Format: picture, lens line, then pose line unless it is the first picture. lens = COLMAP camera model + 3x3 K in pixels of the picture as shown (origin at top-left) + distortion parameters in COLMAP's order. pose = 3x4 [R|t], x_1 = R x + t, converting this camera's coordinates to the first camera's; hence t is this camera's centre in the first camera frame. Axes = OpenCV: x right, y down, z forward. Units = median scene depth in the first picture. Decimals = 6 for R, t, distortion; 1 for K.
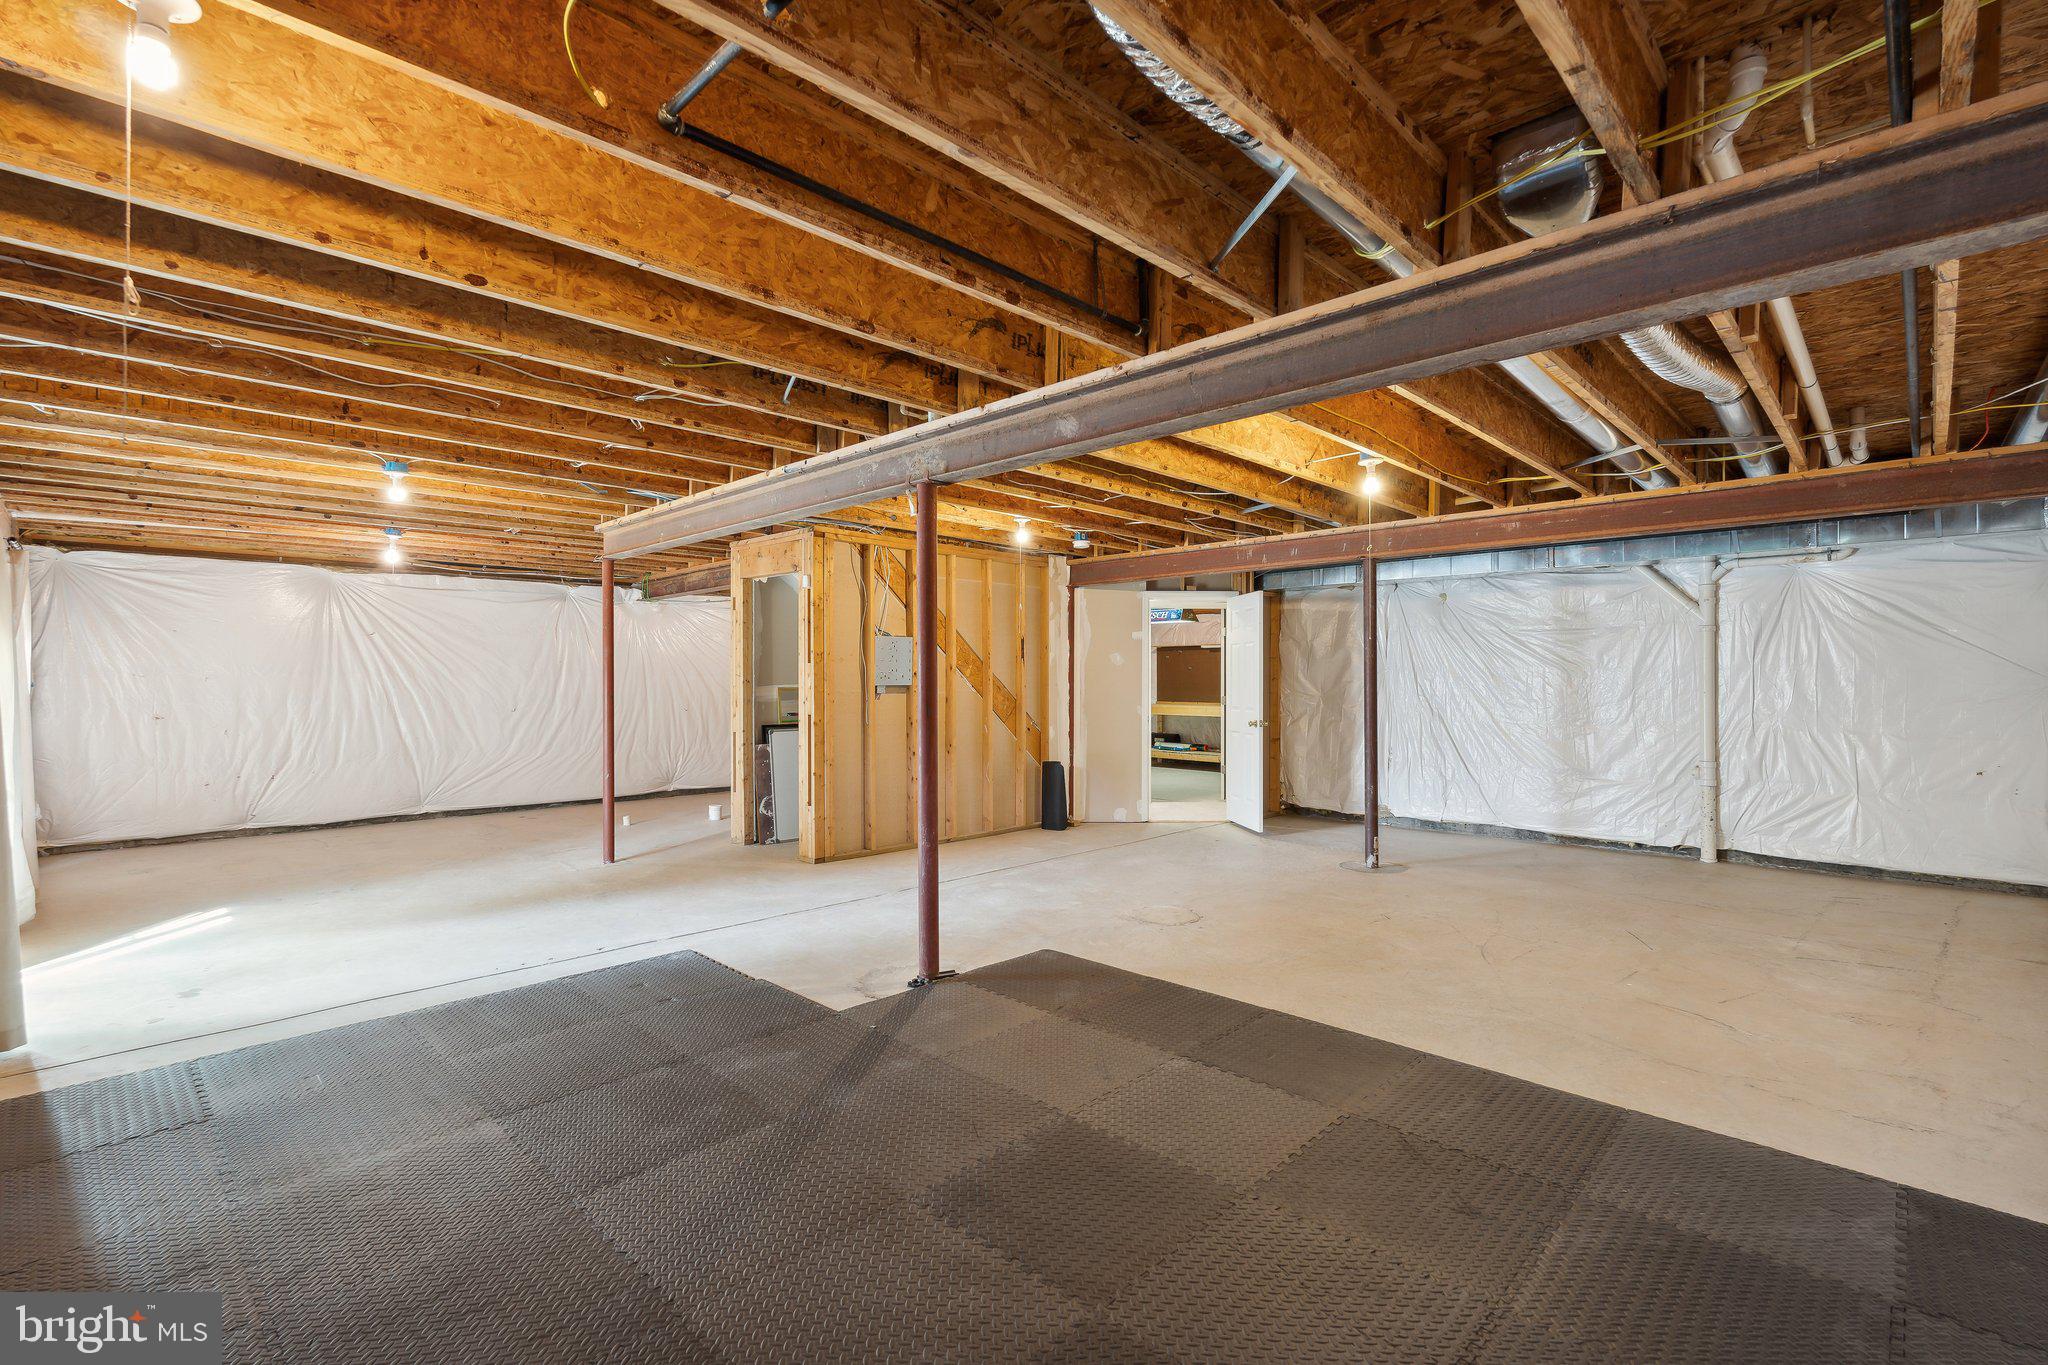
lens RADIAL K [[920.1, 0, 1021.5], [0, 920.1, 677.9], [0, 0, 1]] dist [-0.000024, 0.000084]
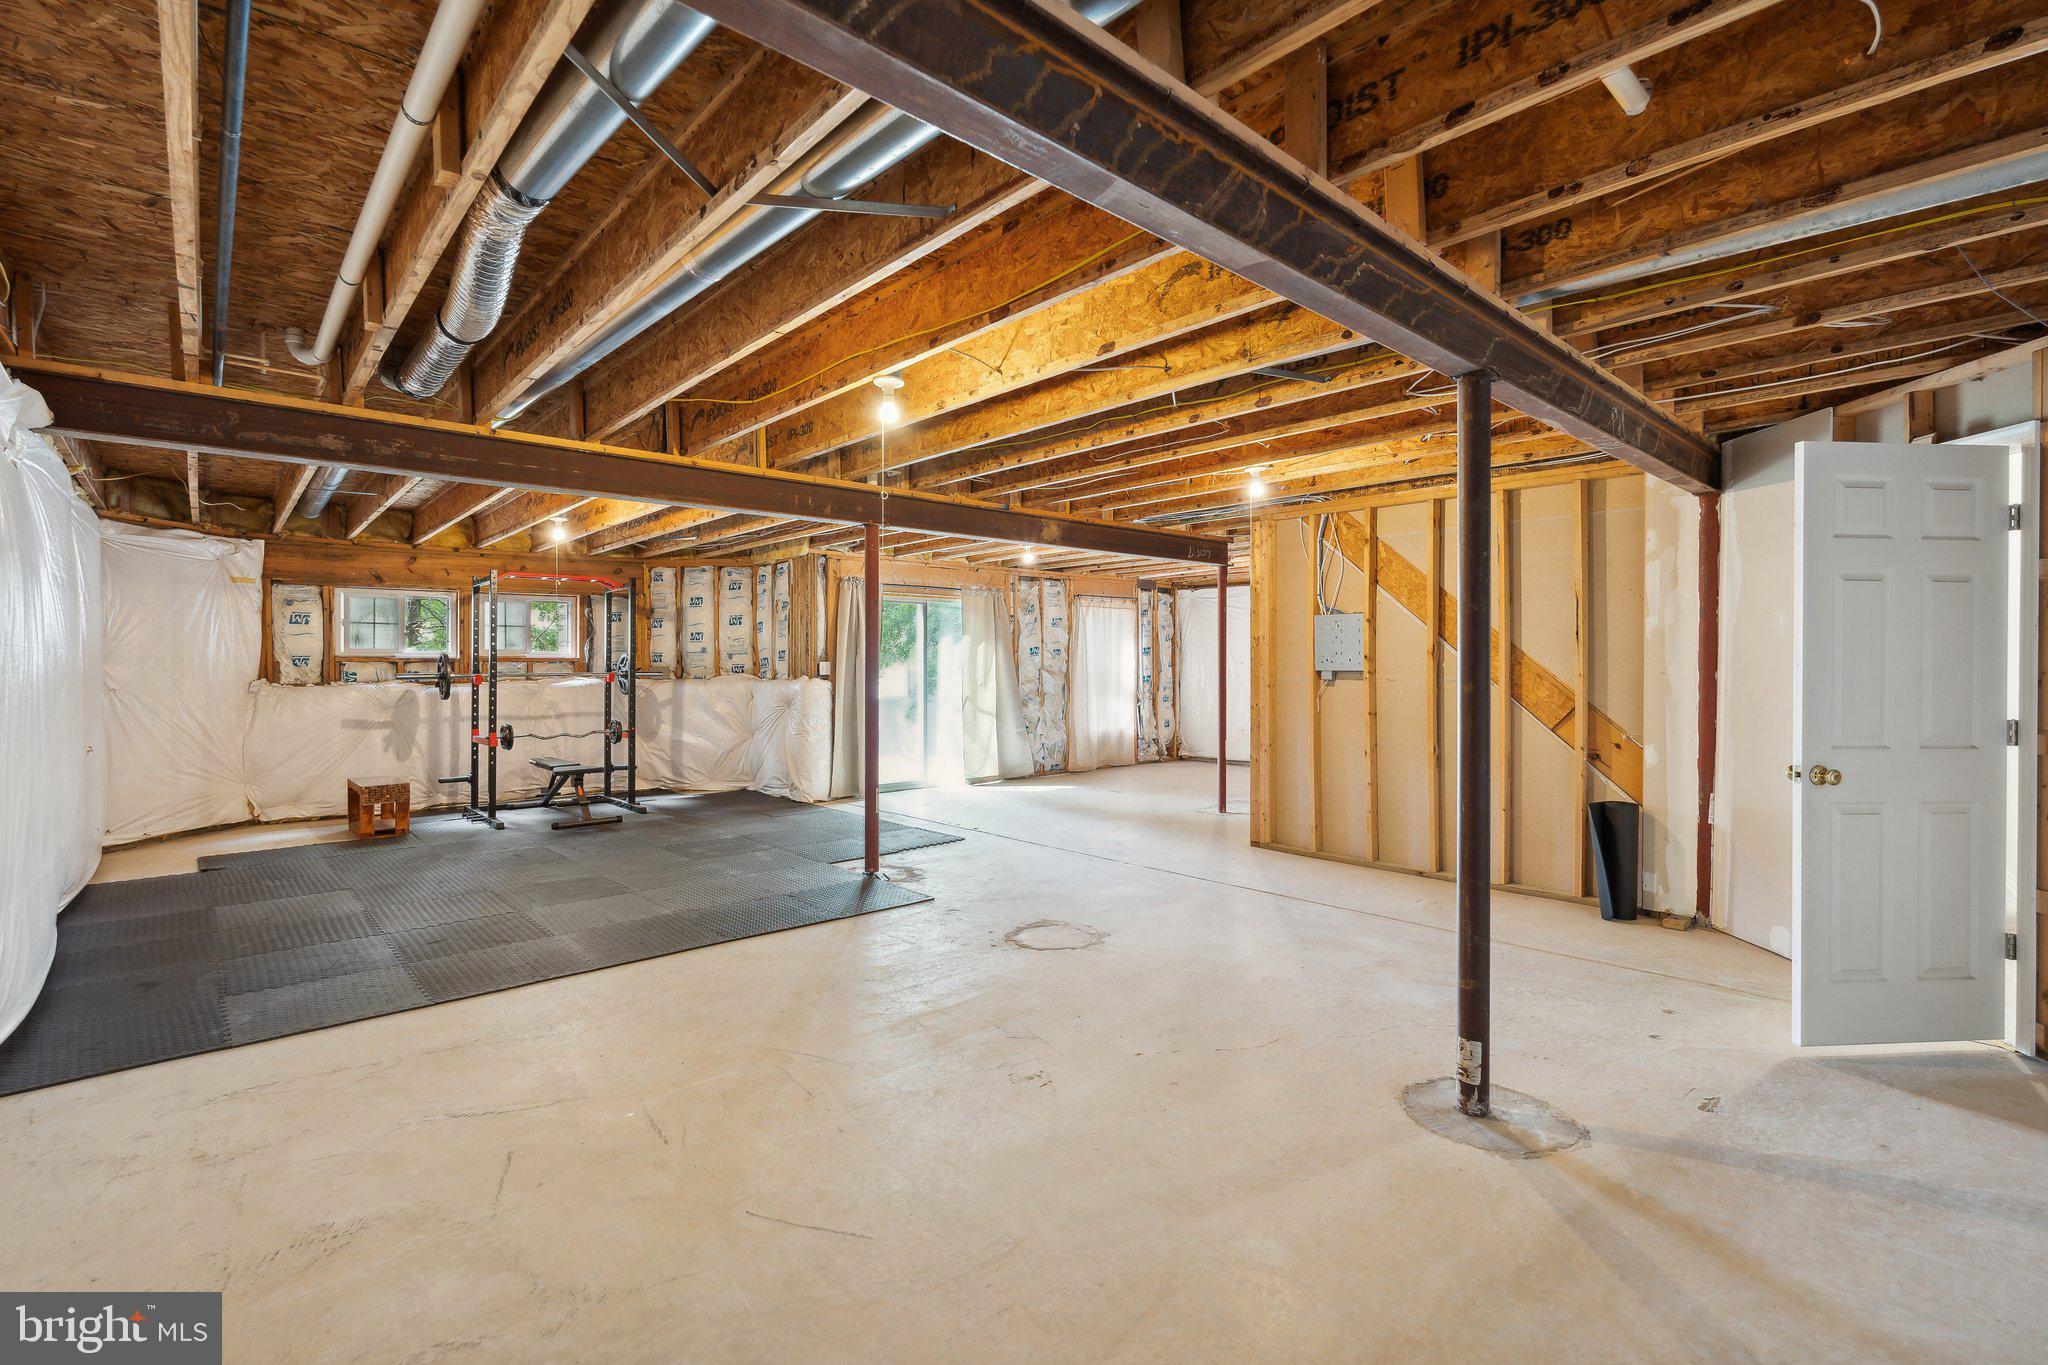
lens RADIAL K [[920.1, 0, 1021.5], [0, 920.1, 677.9], [0, 0, 1]] dist [-0.000024, 0.000084]
pose [[-0.064638, 0.017999, -0.997746, 0.806532], [-0.001129, 0.999835, 0.018110, -0.000789], [0.997908, 0.002297, -0.064607, 0.817188]]
